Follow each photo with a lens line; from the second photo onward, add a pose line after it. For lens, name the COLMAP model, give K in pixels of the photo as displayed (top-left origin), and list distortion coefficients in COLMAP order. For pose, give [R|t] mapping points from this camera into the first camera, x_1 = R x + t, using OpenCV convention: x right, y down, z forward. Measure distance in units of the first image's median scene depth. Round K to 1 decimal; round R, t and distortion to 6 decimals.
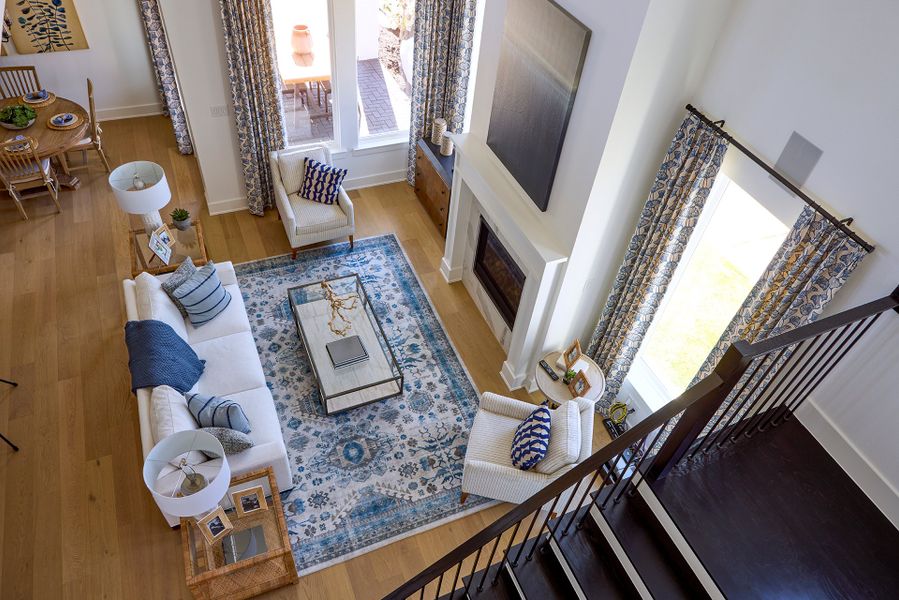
lens RADIAL K [[626.1, 0, 444.1], [0, 626.1, 298.4], [0, 0, 1]] dist [-0.008123, 0.011769]
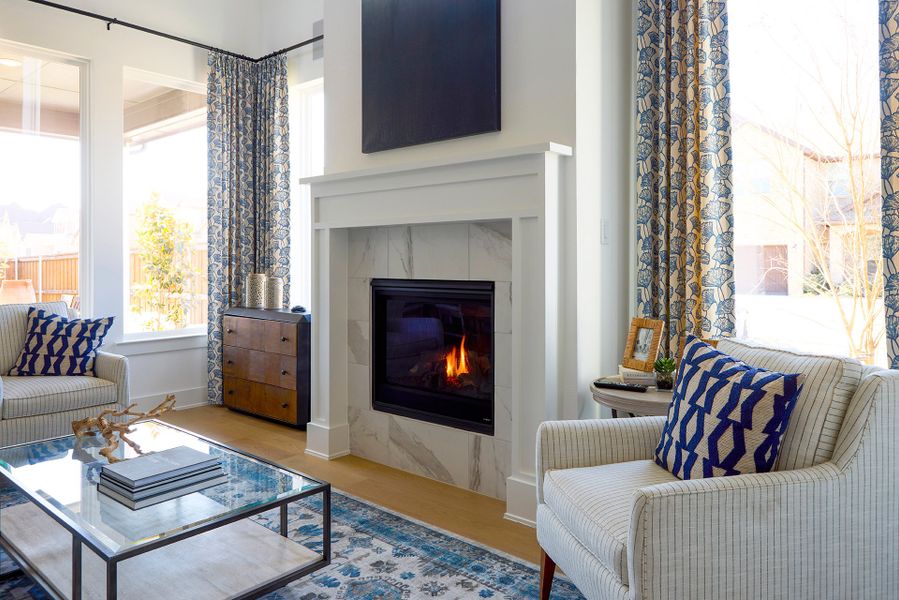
lens RADIAL K [[626.1, 0, 447.4], [0, 626.1, 256.9], [0, 0, 1]] dist [-0.008123, 0.011769]
pose [[0.896533, -0.080670, 0.435571, -0.125240], [0.367659, 0.683983, -0.630074, 0.238976], [-0.247095, 0.725024, 0.642872, 0.505741]]
